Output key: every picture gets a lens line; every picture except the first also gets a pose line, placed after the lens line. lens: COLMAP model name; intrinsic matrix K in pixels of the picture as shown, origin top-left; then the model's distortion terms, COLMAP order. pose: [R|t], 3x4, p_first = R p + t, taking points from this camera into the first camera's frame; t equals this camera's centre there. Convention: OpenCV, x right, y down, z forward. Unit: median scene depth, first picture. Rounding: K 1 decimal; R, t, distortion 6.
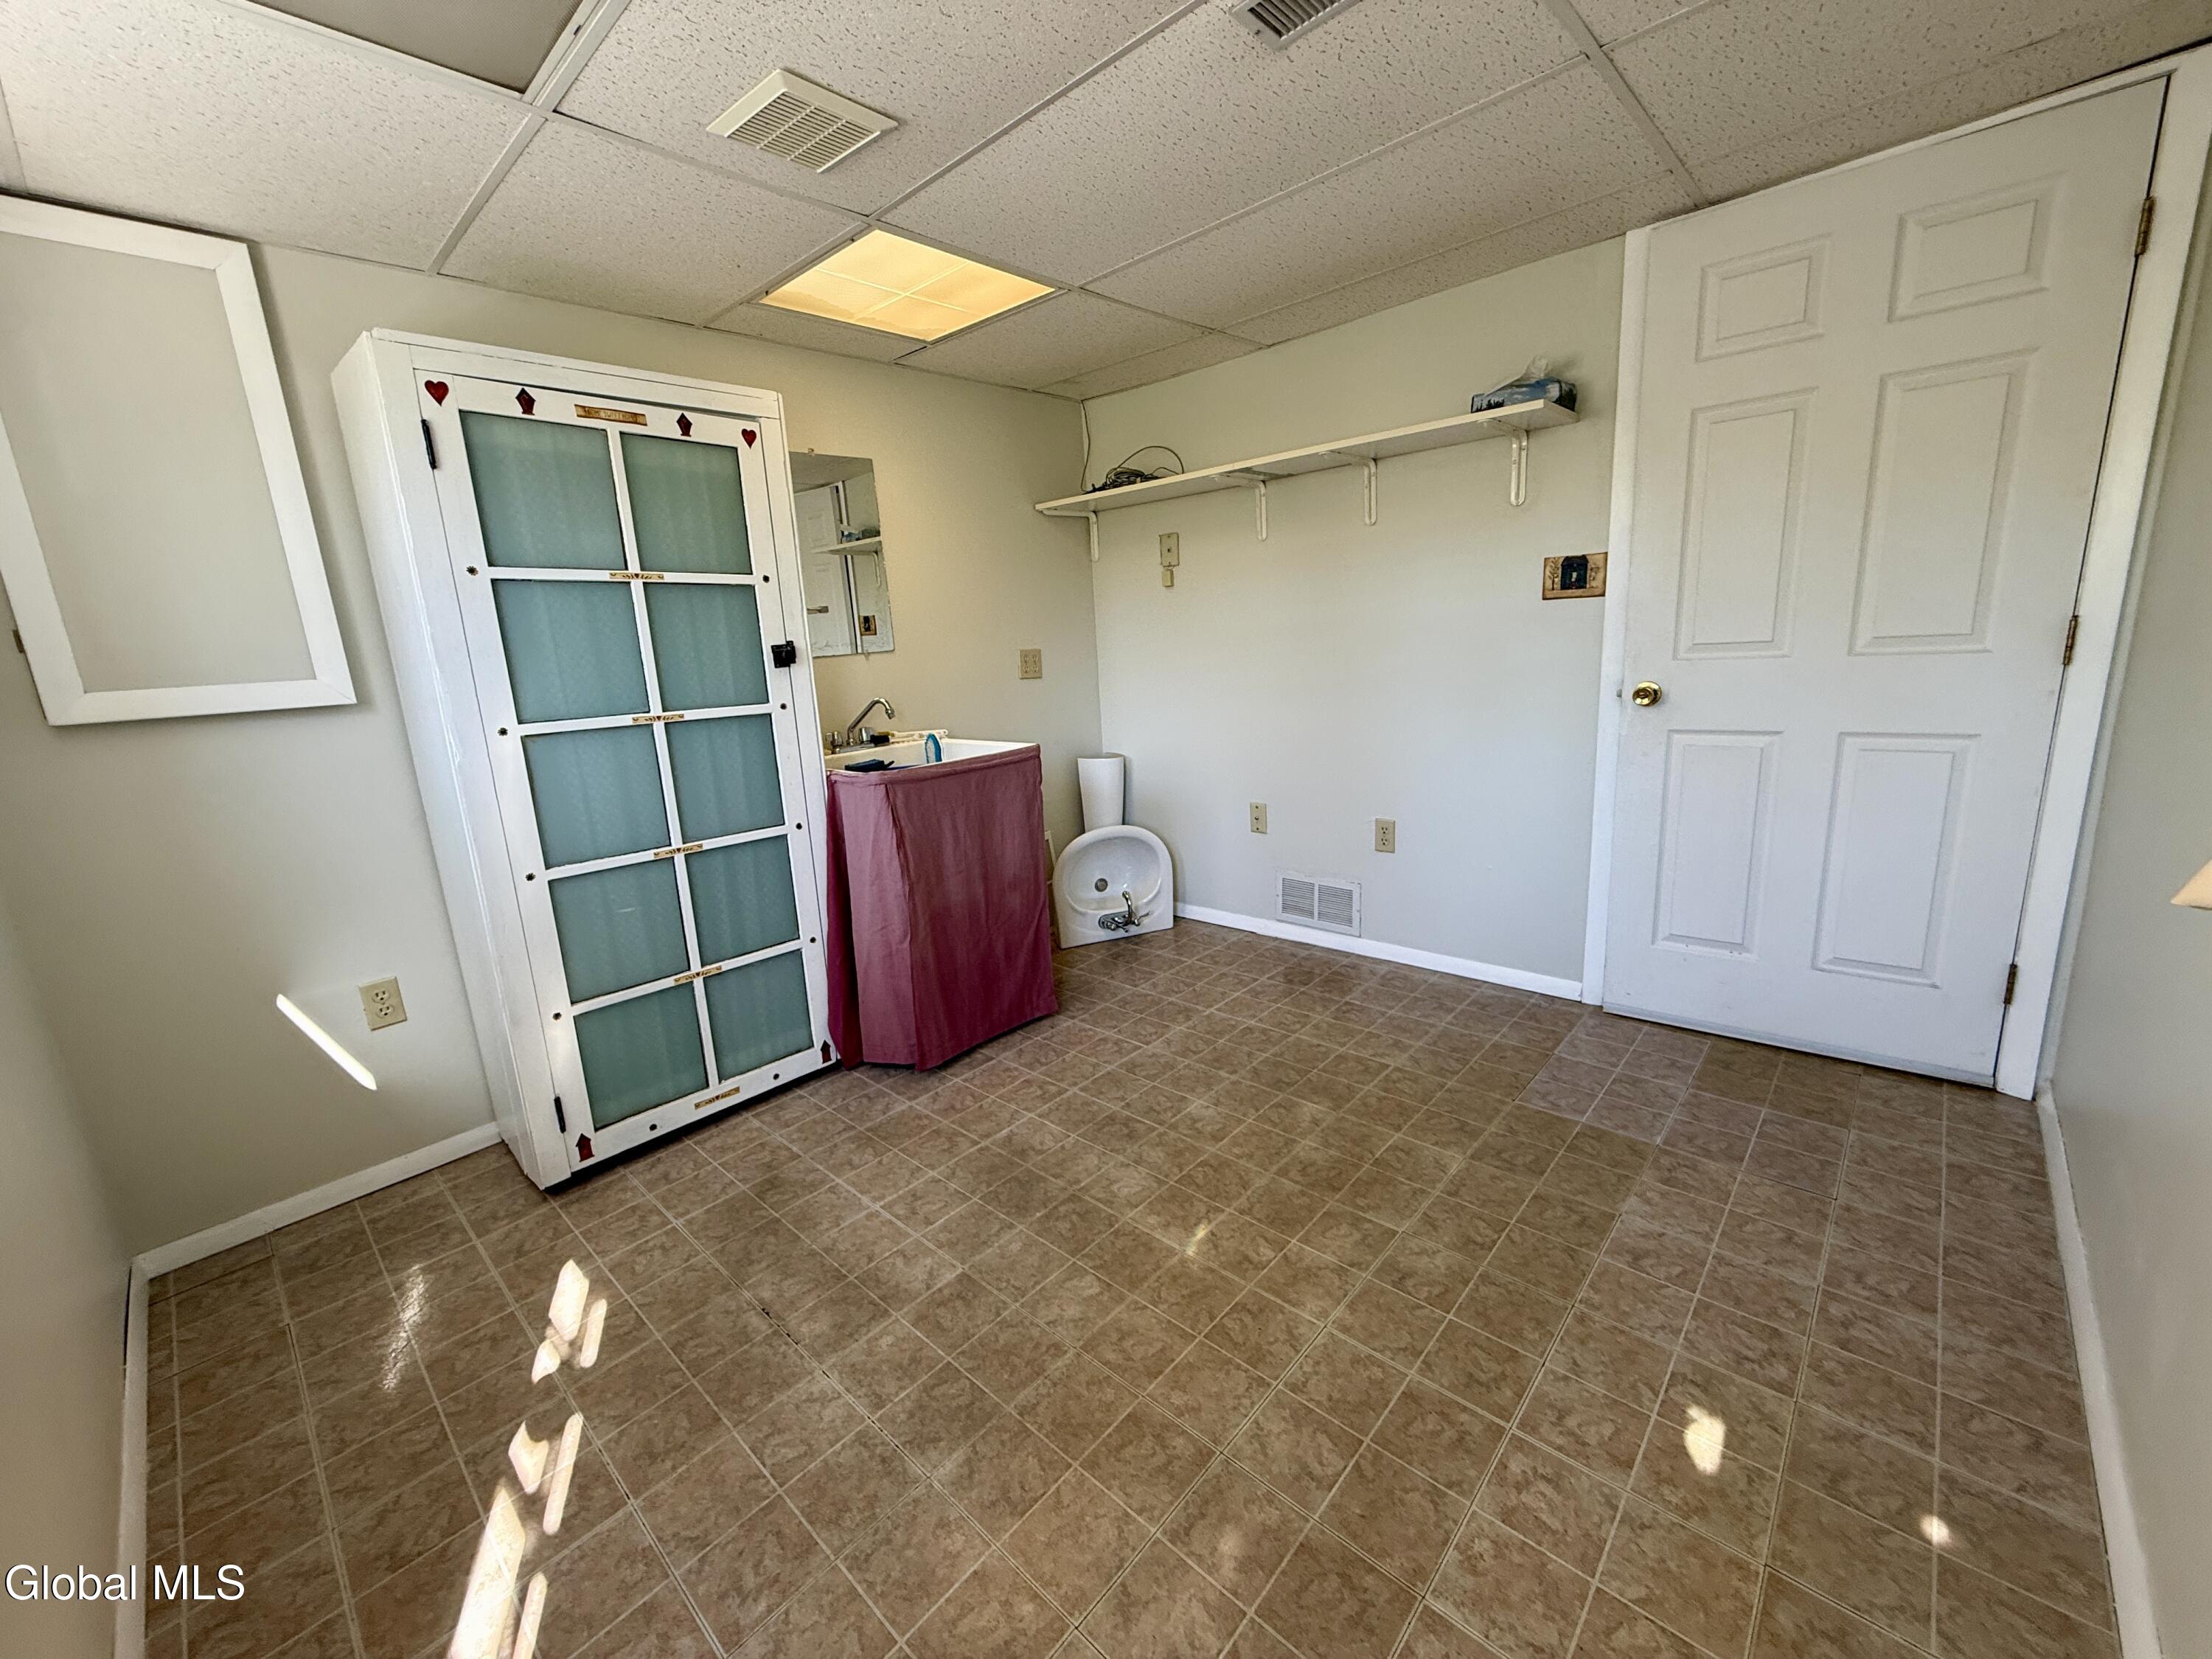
lens RADIAL K [[880.7, 0, 1124.4], [0, 880.7, 822.4], [0, 0, 1]] dist [-0.001246, 0.000540]
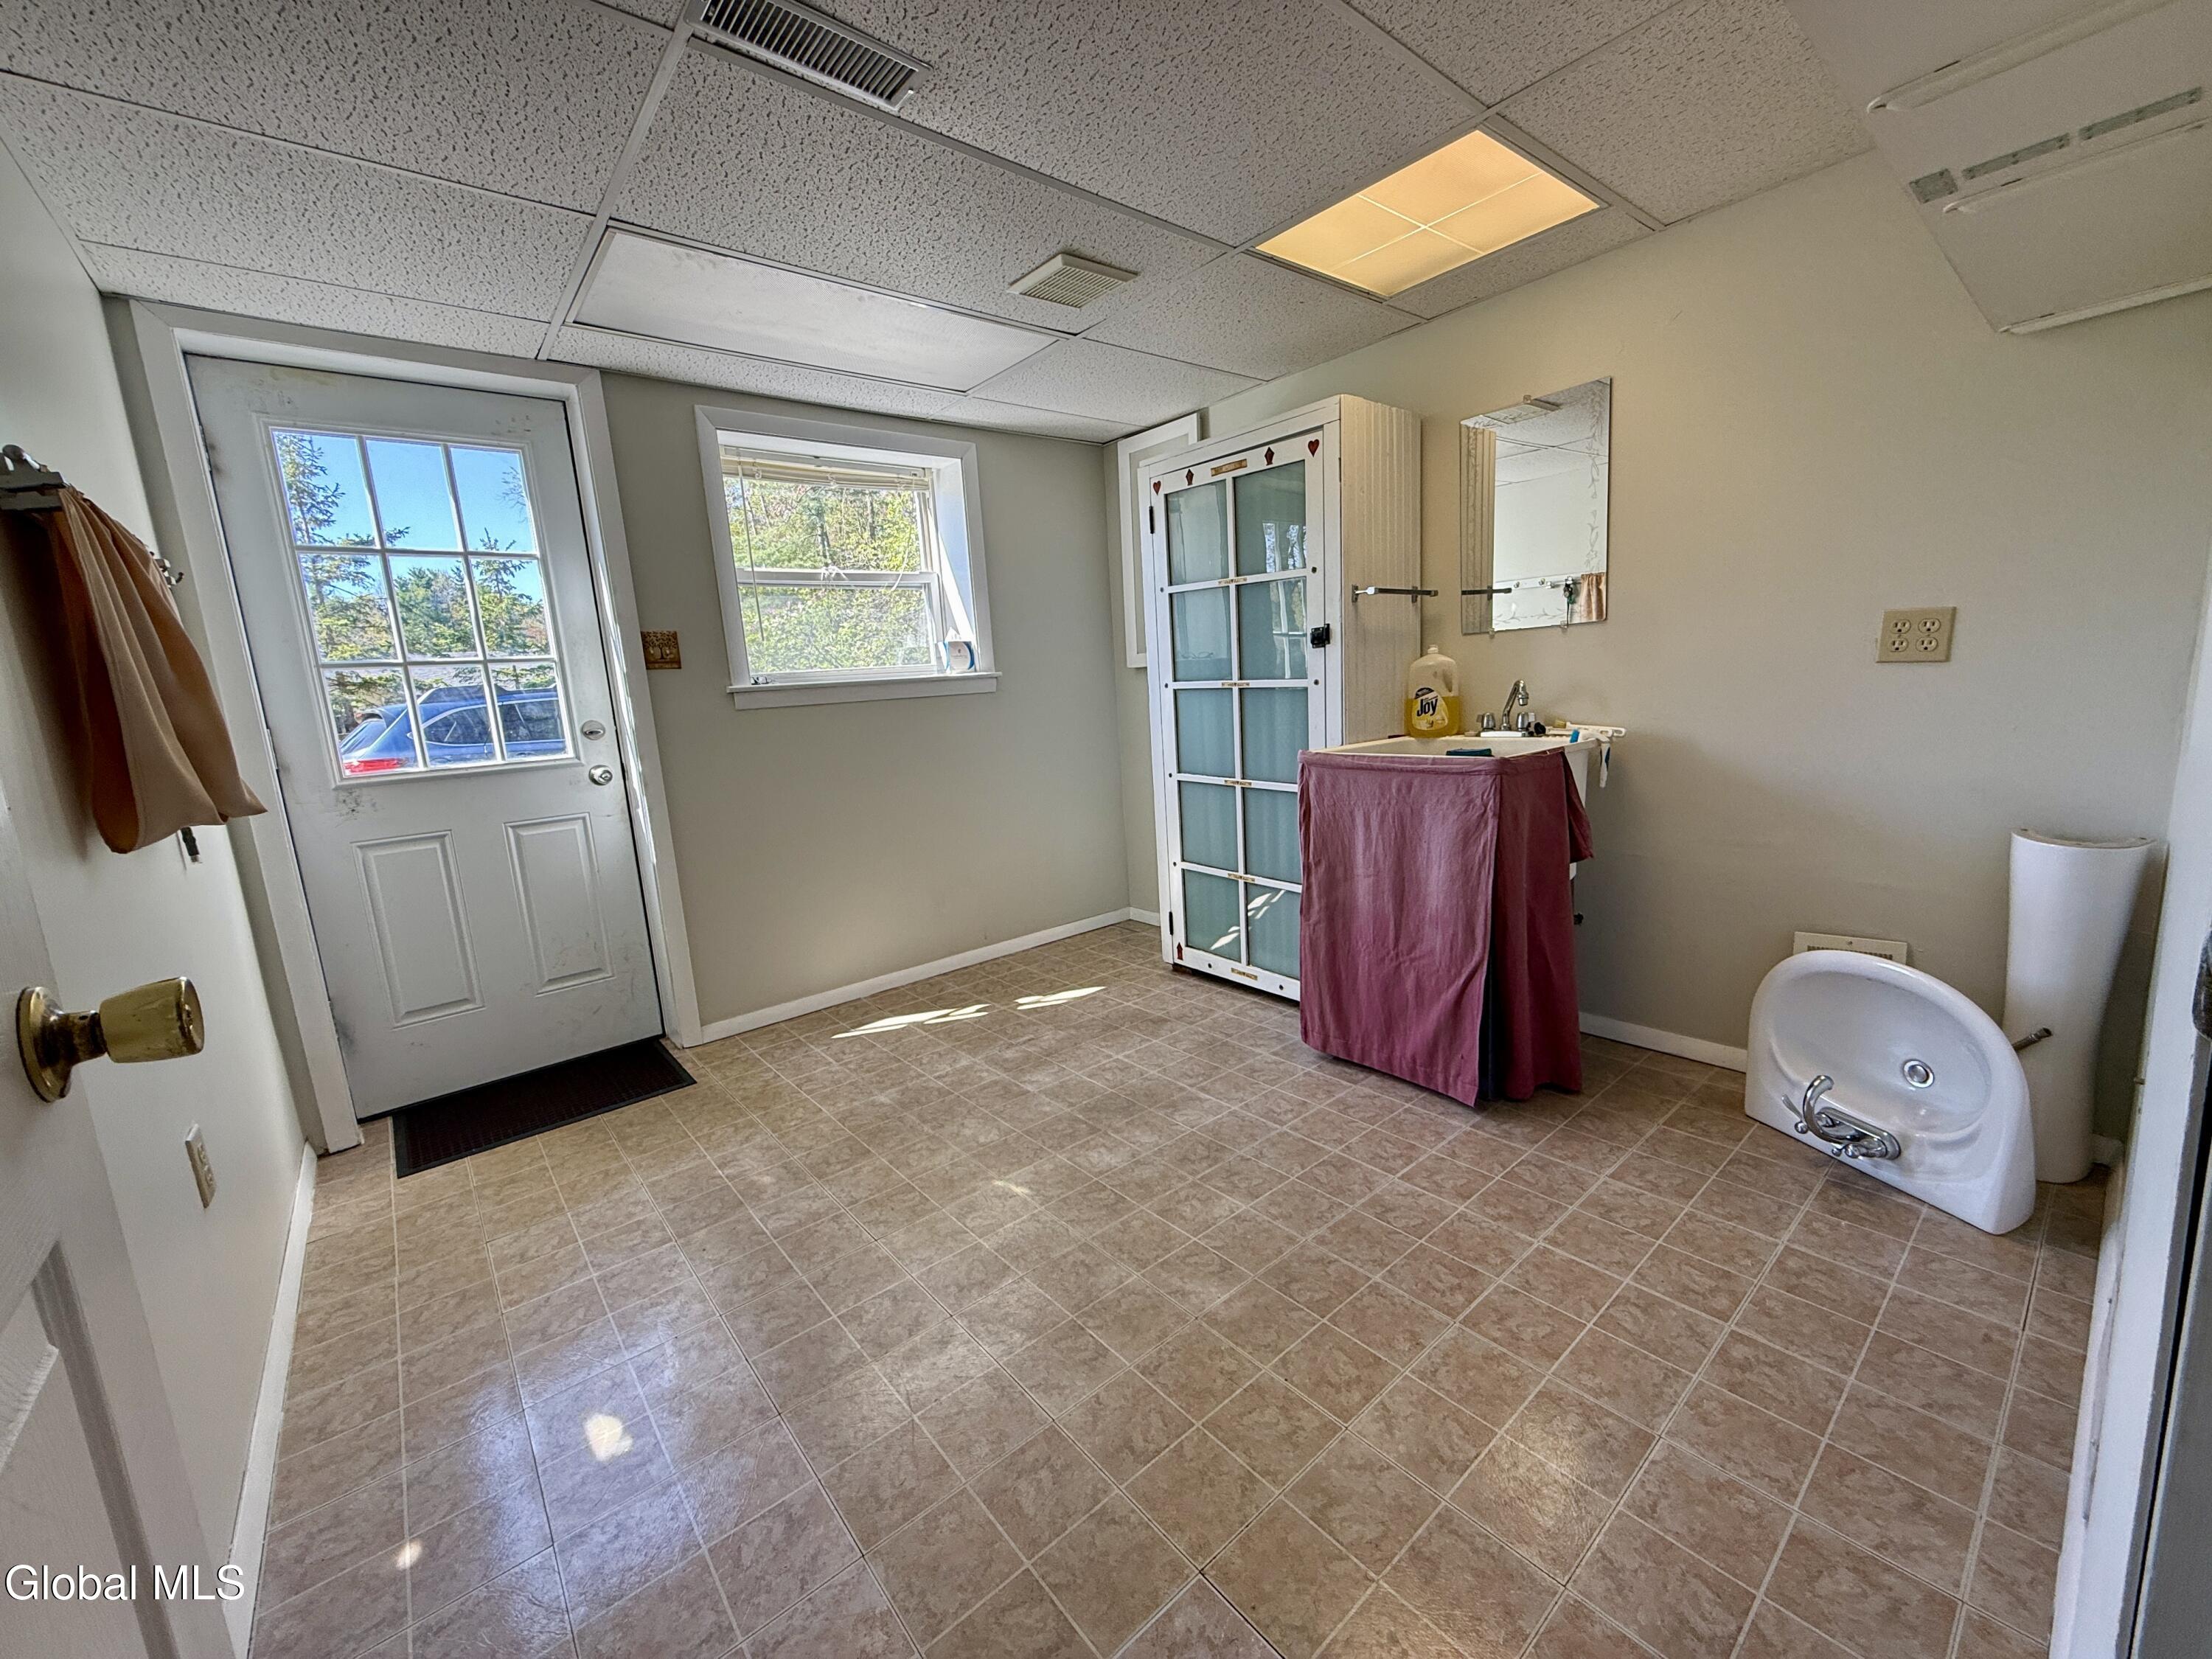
lens RADIAL K [[880.7, 0, 1074.4], [0, 880.7, 823.5], [0, 0, 1]] dist [-0.001246, 0.000540]
pose [[-0.156987, 0.228452, -0.960815, 0.875219], [-0.140032, 0.957899, 0.250639, -0.219159], [0.977623, 0.173892, -0.118387, 0.953108]]
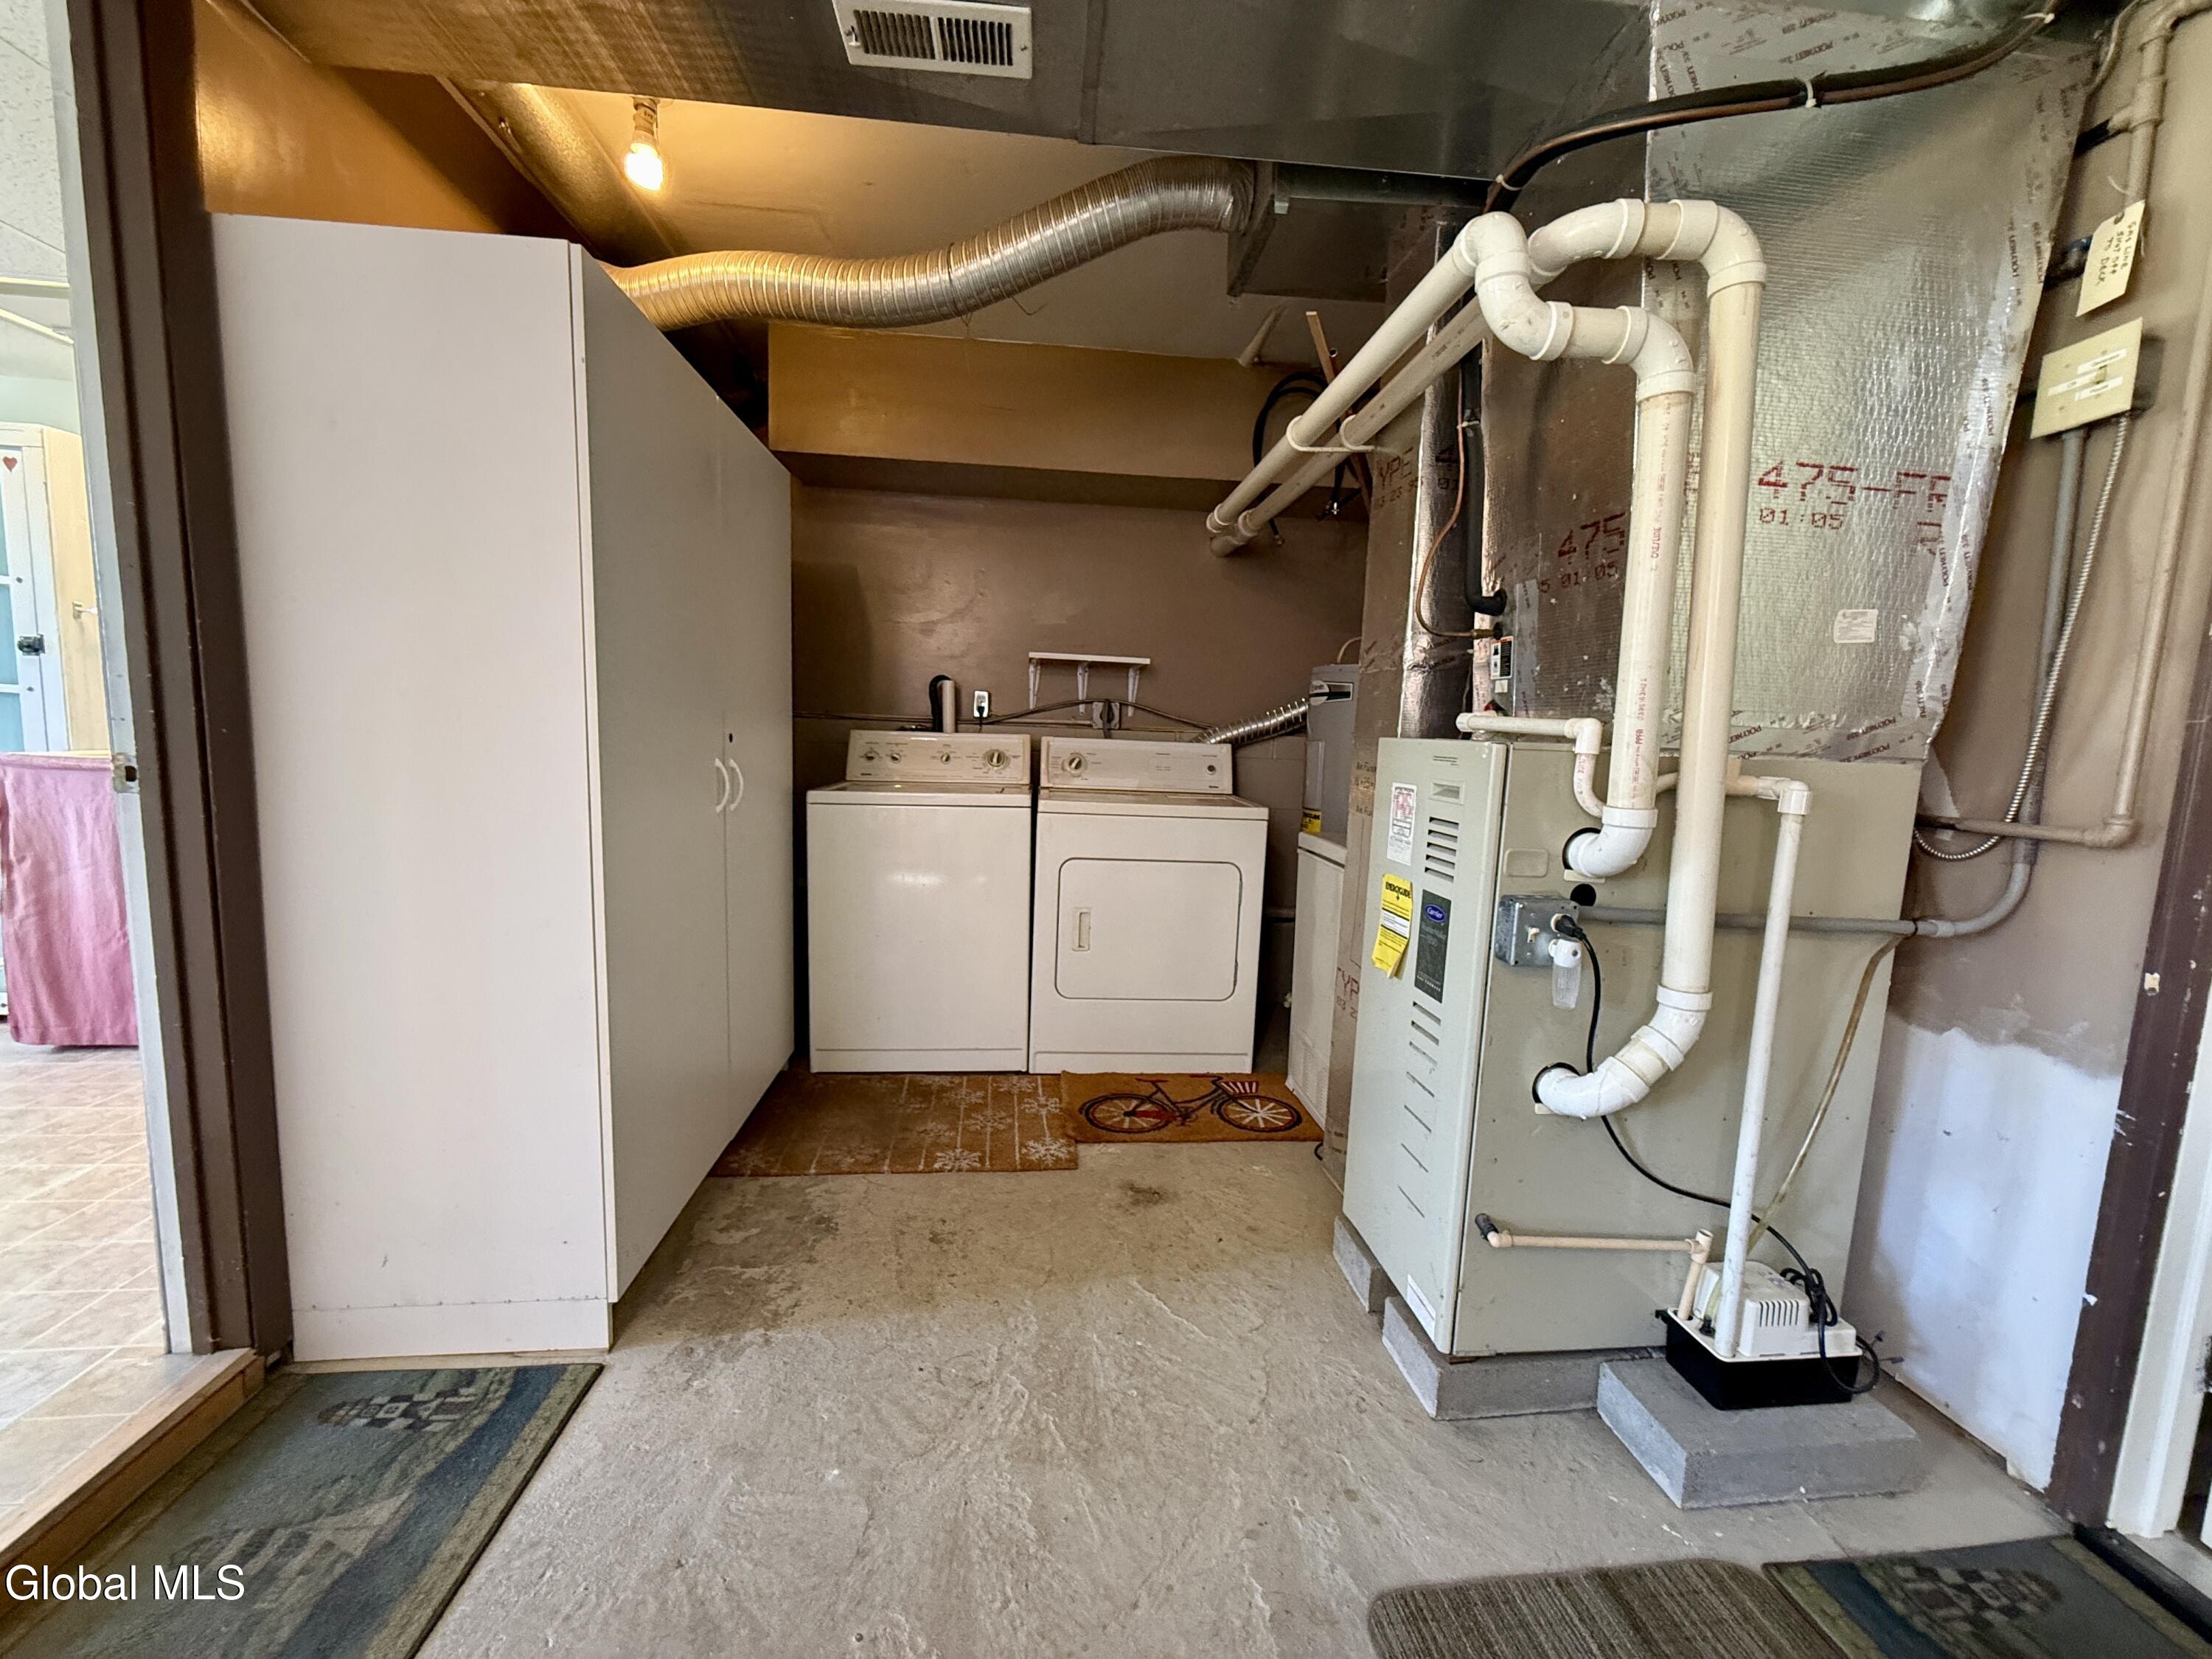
lens RADIAL K [[880.7, 0, 1114.1], [0, 880.7, 818.9], [0, 0, 1]] dist [-0.001246, 0.000540]
pose [[0.747495, 0.160316, -0.644632, 1.607691], [-0.221695, 0.975007, -0.014591, -0.292641], [0.626181, 0.153818, 0.764354, 1.143943]]
